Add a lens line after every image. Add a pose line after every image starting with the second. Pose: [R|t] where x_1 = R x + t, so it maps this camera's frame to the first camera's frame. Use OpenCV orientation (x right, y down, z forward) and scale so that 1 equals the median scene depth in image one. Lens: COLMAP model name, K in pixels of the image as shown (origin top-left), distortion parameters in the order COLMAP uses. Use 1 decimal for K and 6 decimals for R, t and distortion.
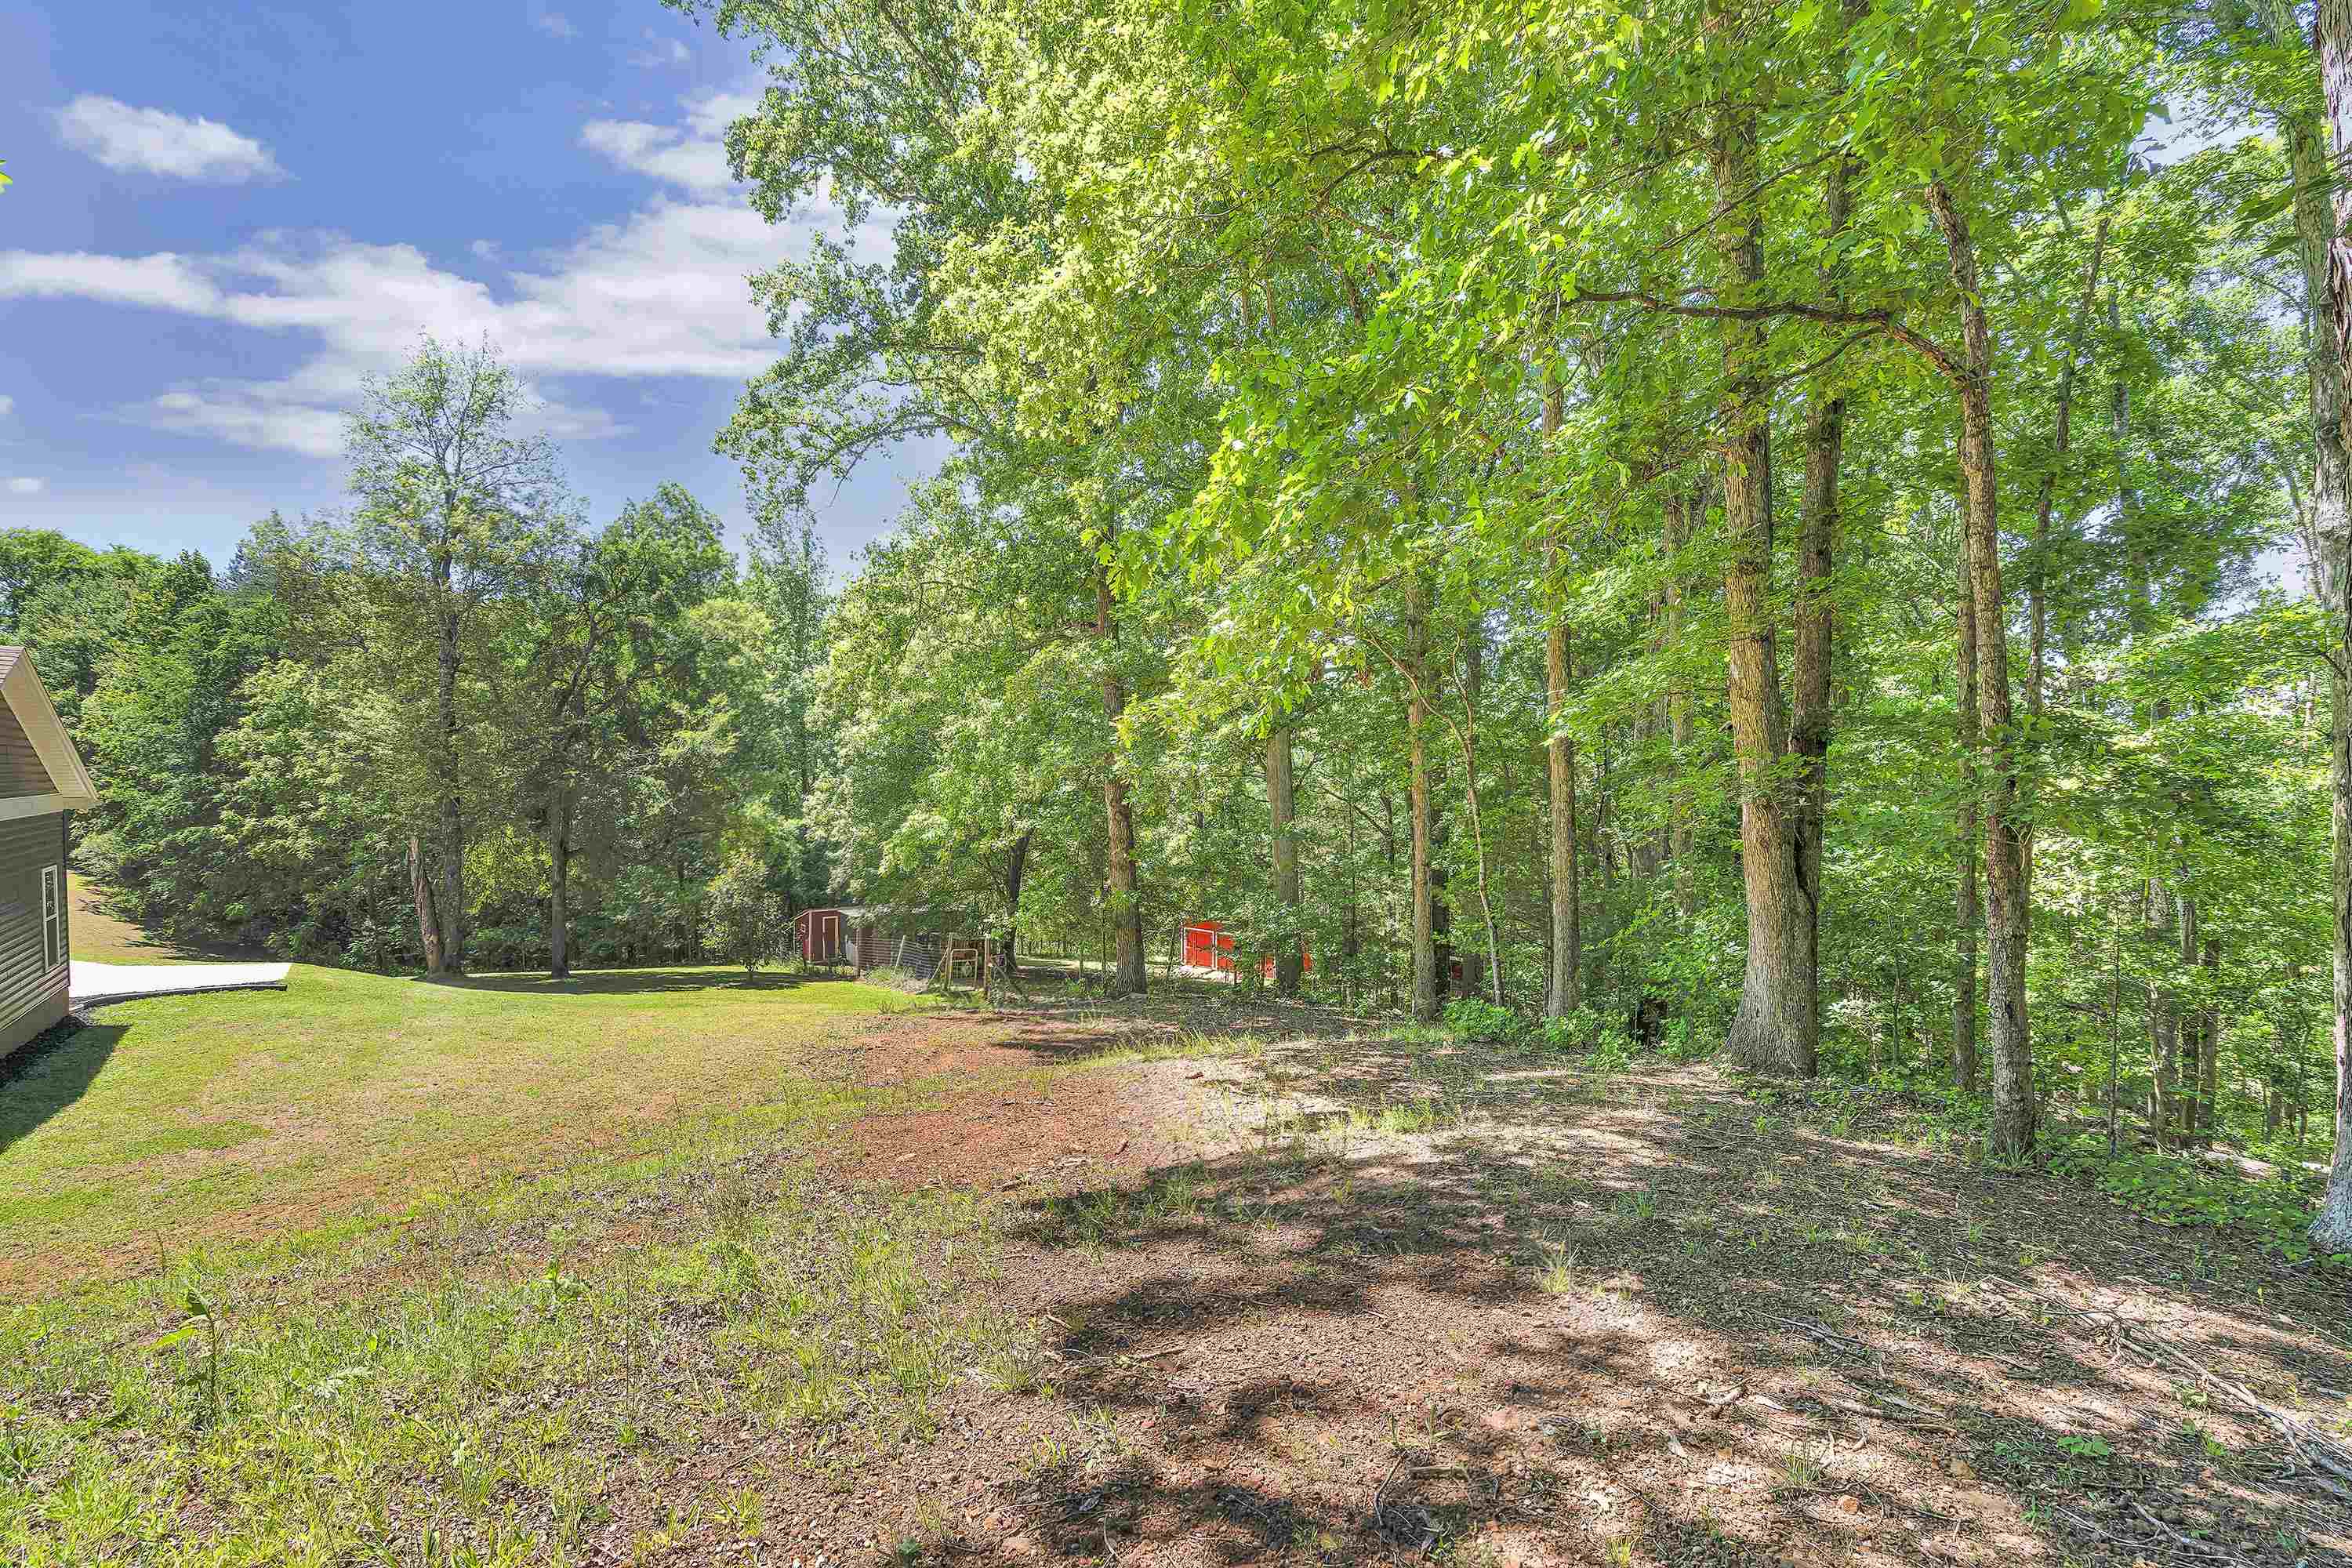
lens RADIAL K [[1068.5, 0, 1176.7], [0, 1068.5, 773.6], [0, 0, 1]] dist [-0.012451, 0.004814]
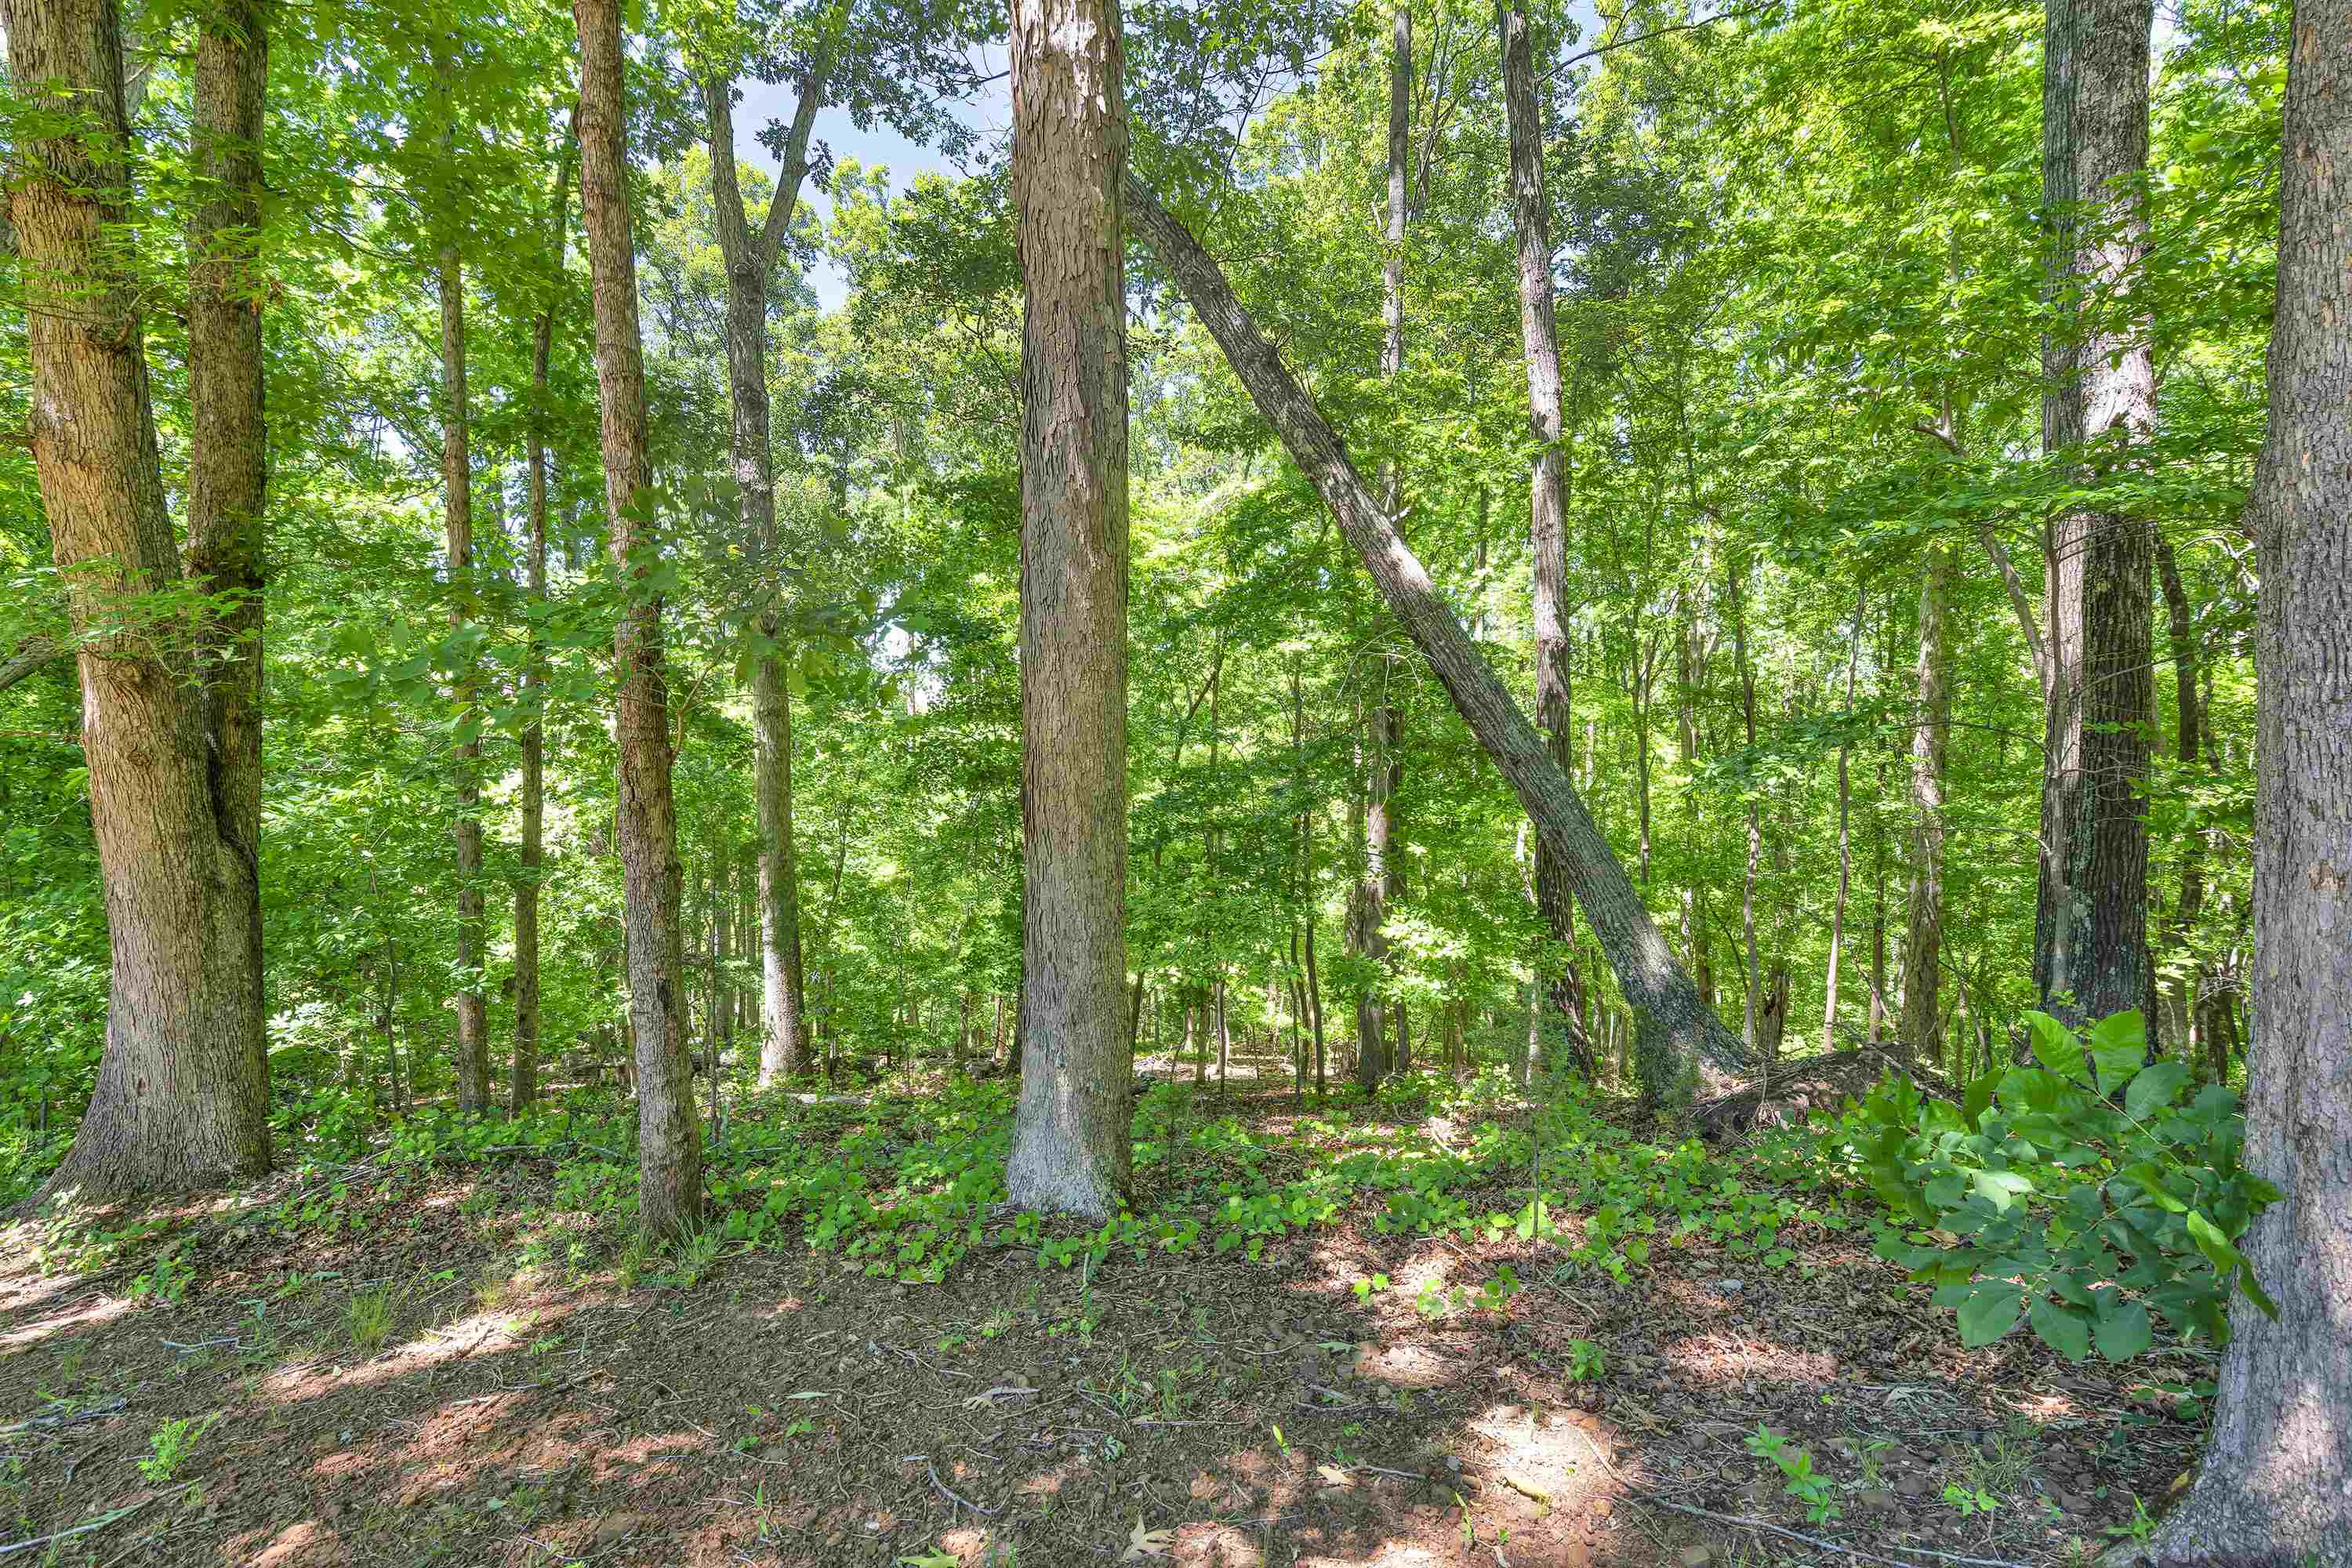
lens RADIAL K [[1068.5, 0, 1176.7], [0, 1068.5, 773.6], [0, 0, 1]] dist [-0.012451, 0.004814]
pose [[0.282021, -0.039989, 0.958574, 0.201332], [0.013830, 0.999197, 0.037615, 0.059597], [-0.959309, 0.002649, 0.282348, 0.373491]]
